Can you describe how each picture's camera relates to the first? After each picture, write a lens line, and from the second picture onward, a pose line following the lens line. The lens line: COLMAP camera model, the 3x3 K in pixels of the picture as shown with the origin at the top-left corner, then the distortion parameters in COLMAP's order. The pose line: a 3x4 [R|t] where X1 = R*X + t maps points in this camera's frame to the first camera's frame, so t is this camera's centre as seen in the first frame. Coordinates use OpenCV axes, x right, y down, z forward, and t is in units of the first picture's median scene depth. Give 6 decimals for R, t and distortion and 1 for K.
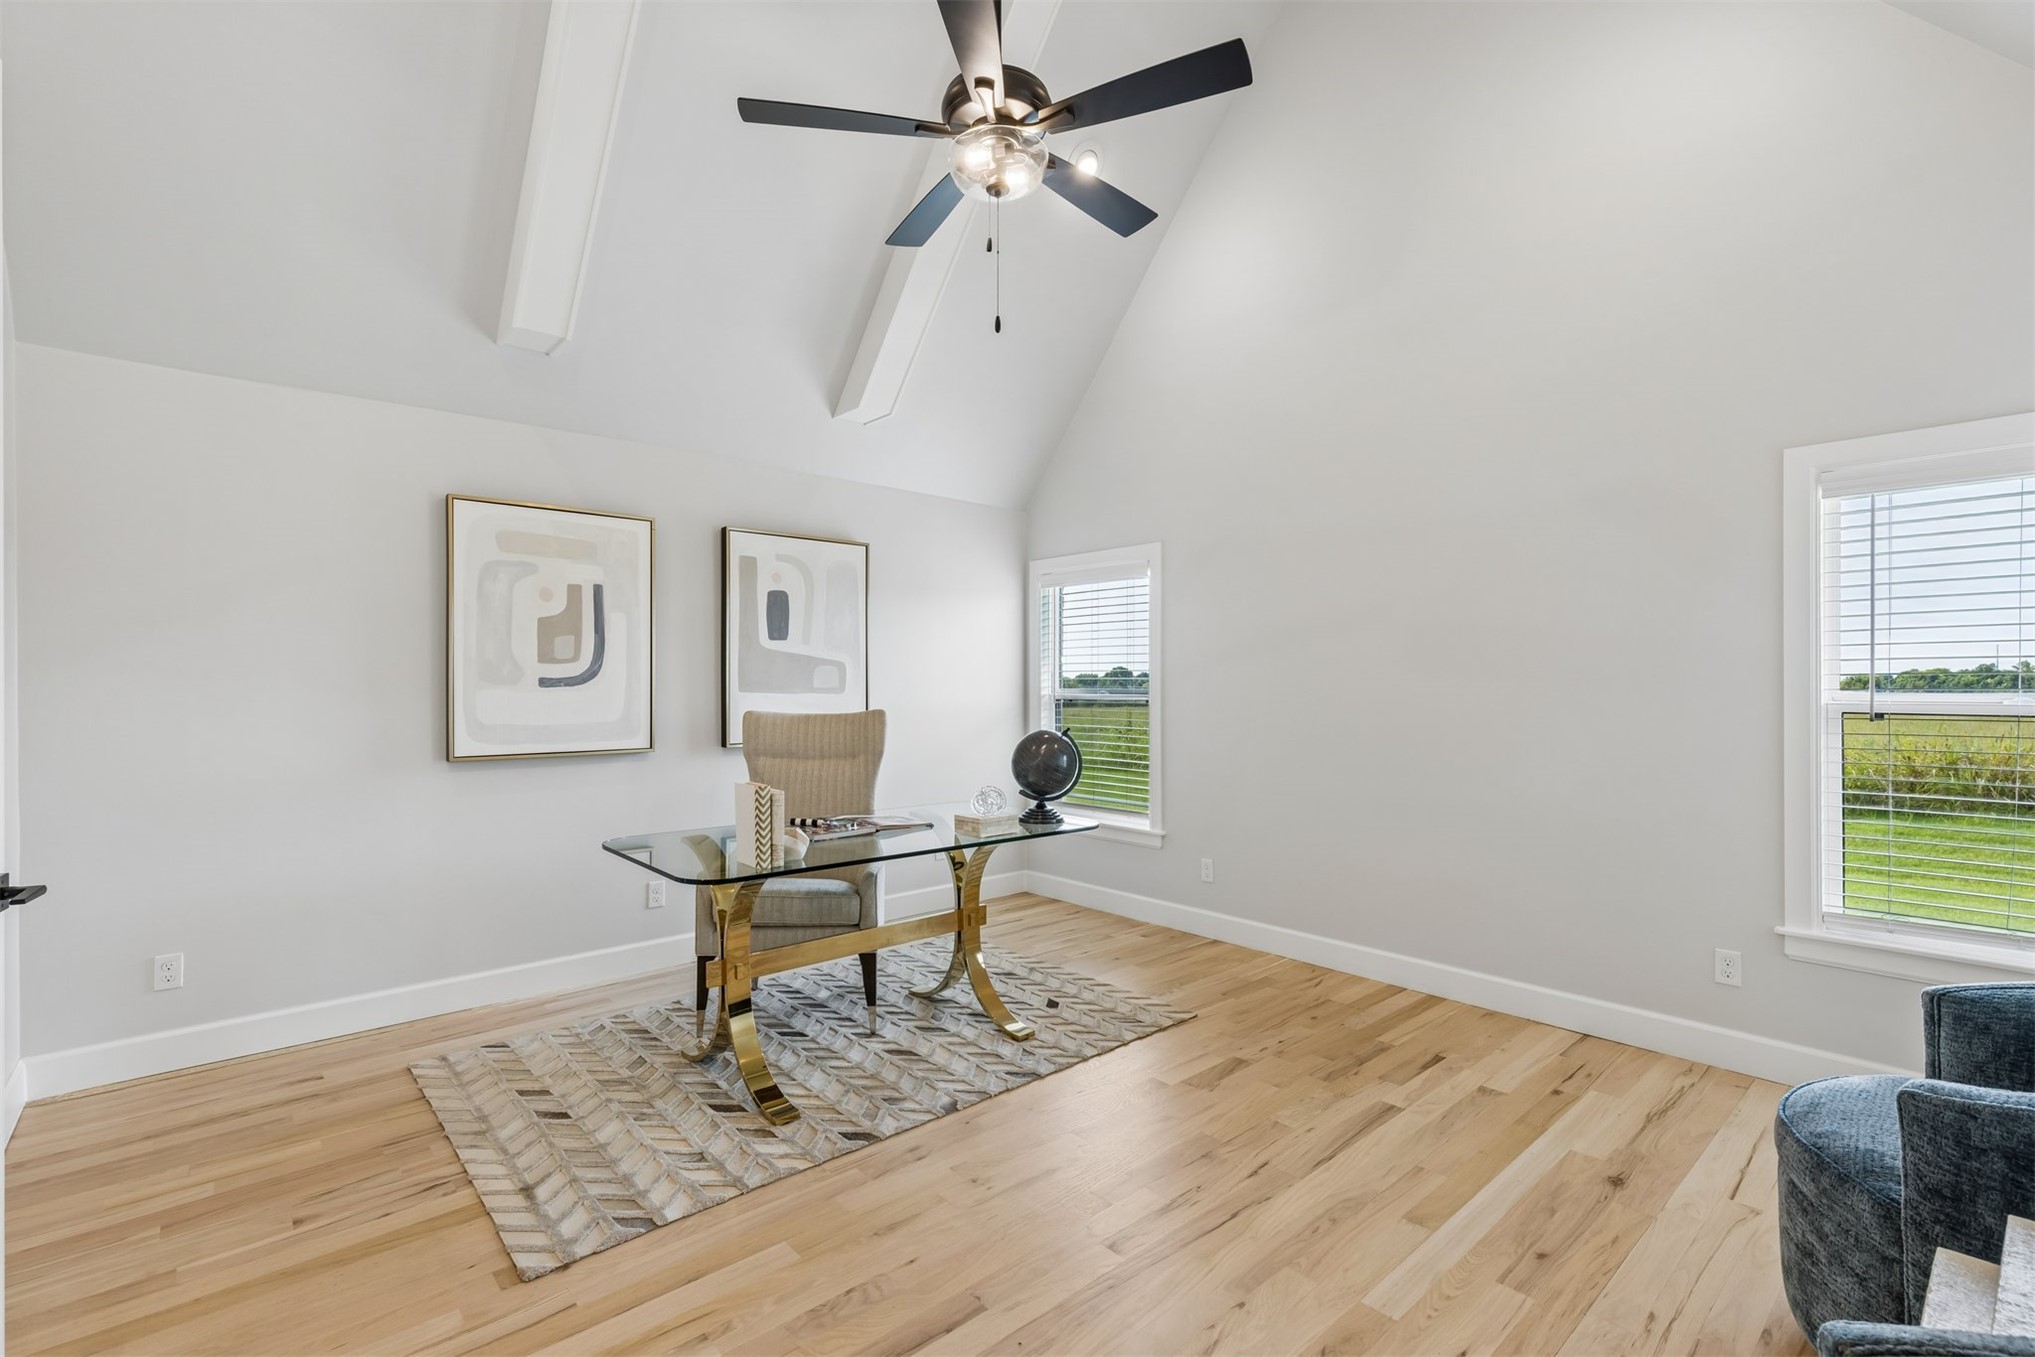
lens RADIAL K [[900.5, 0, 1022.0], [0, 900.5, 683.3], [0, 0, 1]] dist [0.008415, 0.000084]
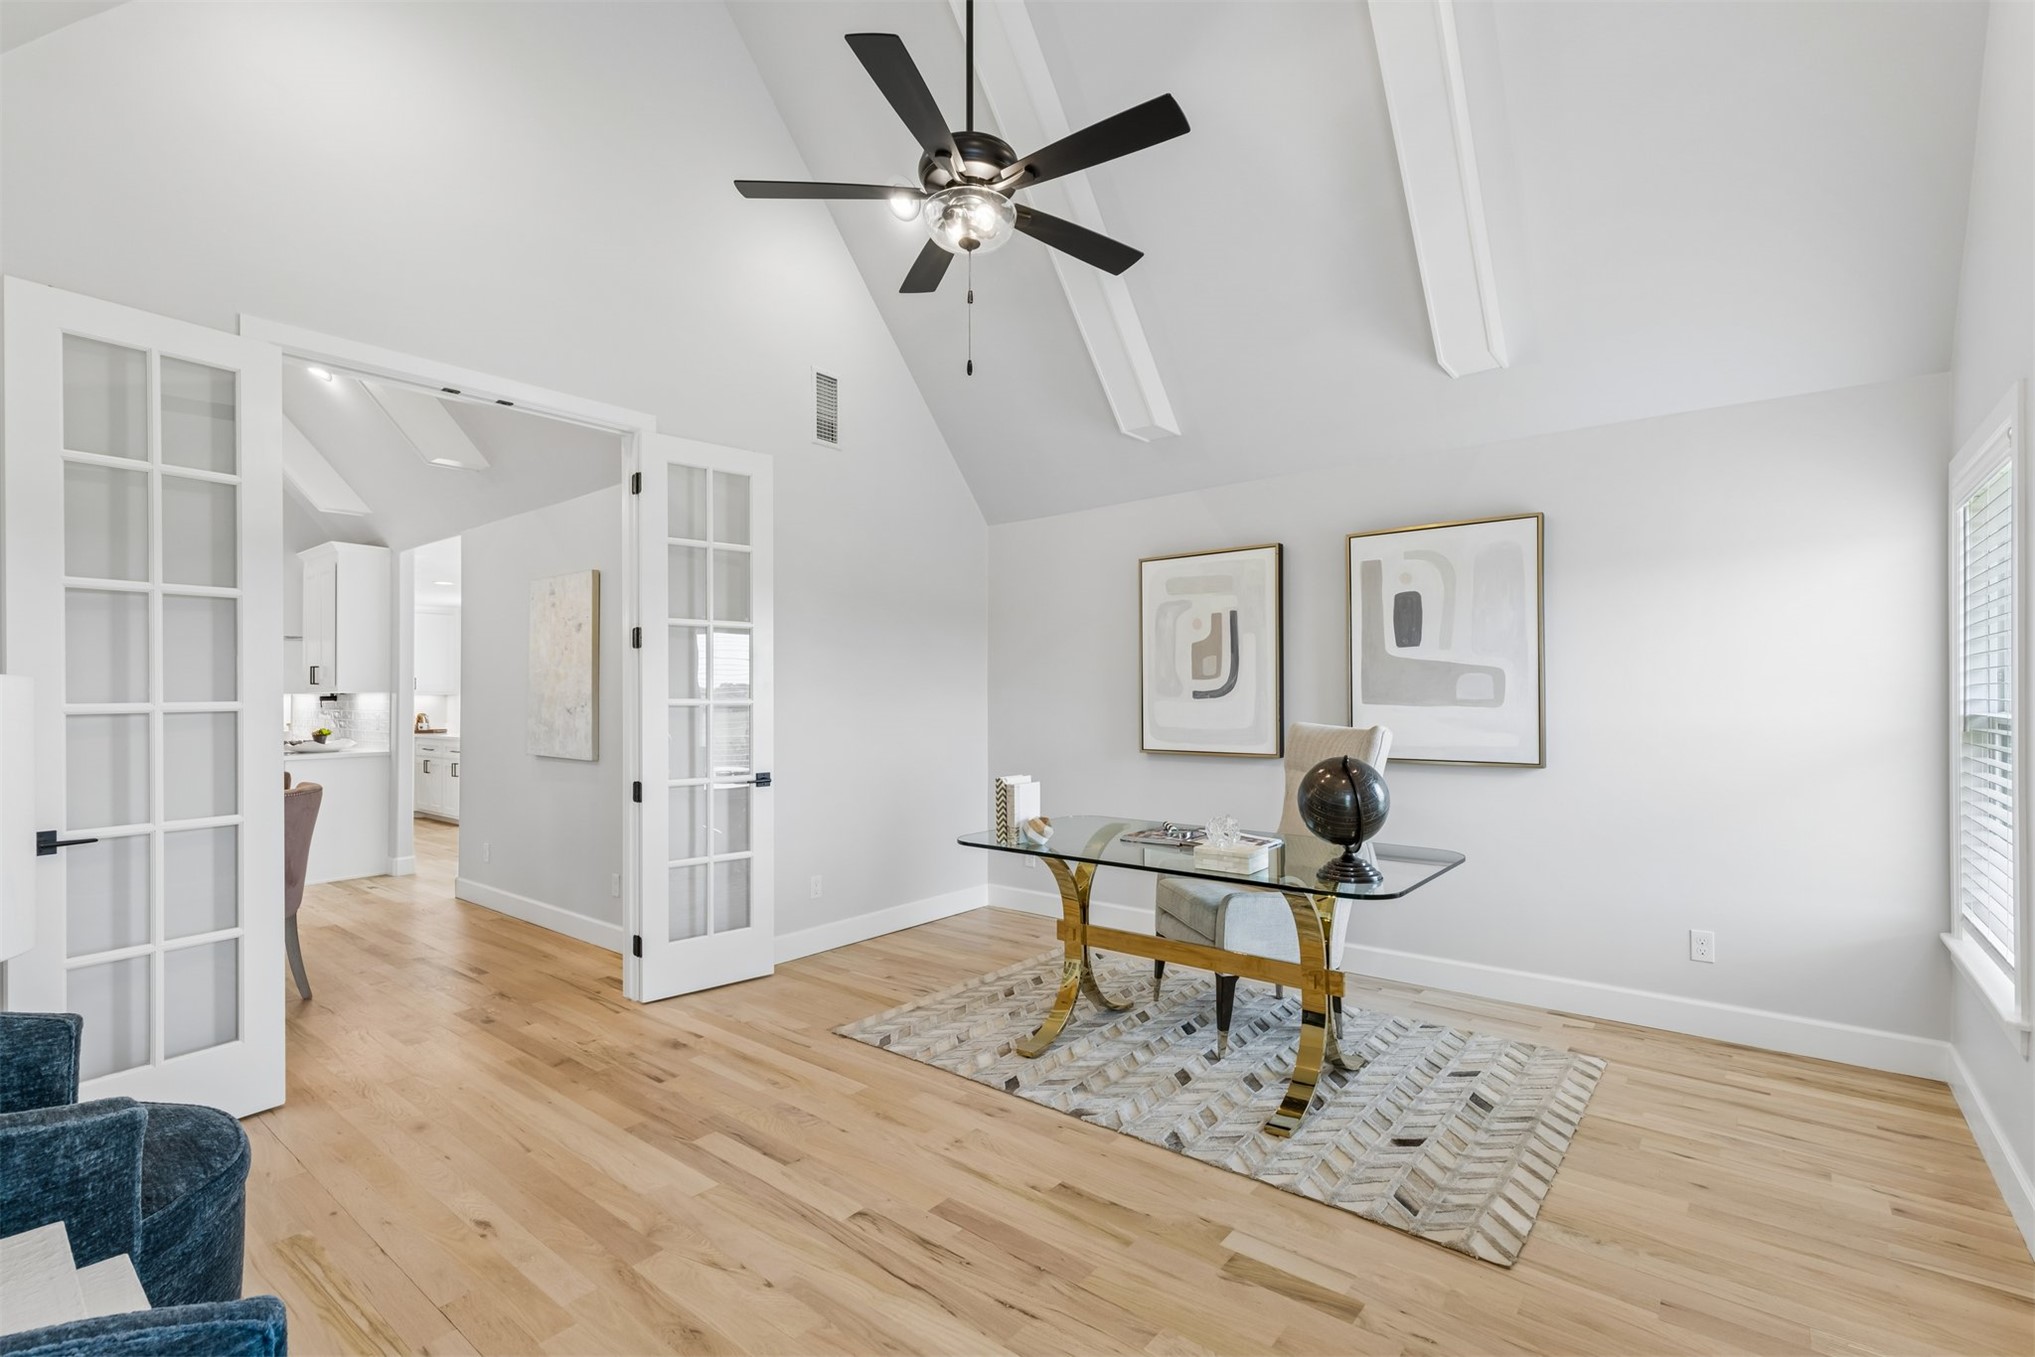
lens RADIAL K [[908.2, 0, 1018.9], [0, 908.2, 692.2], [0, 0, 1]] dist [0.003181, 0.000196]
pose [[0.170458, -0.003336, -0.985359, 0.678516], [0.005757, 0.999981, -0.002390, -0.003102], [0.985348, -0.005265, 0.170473, 0.557351]]
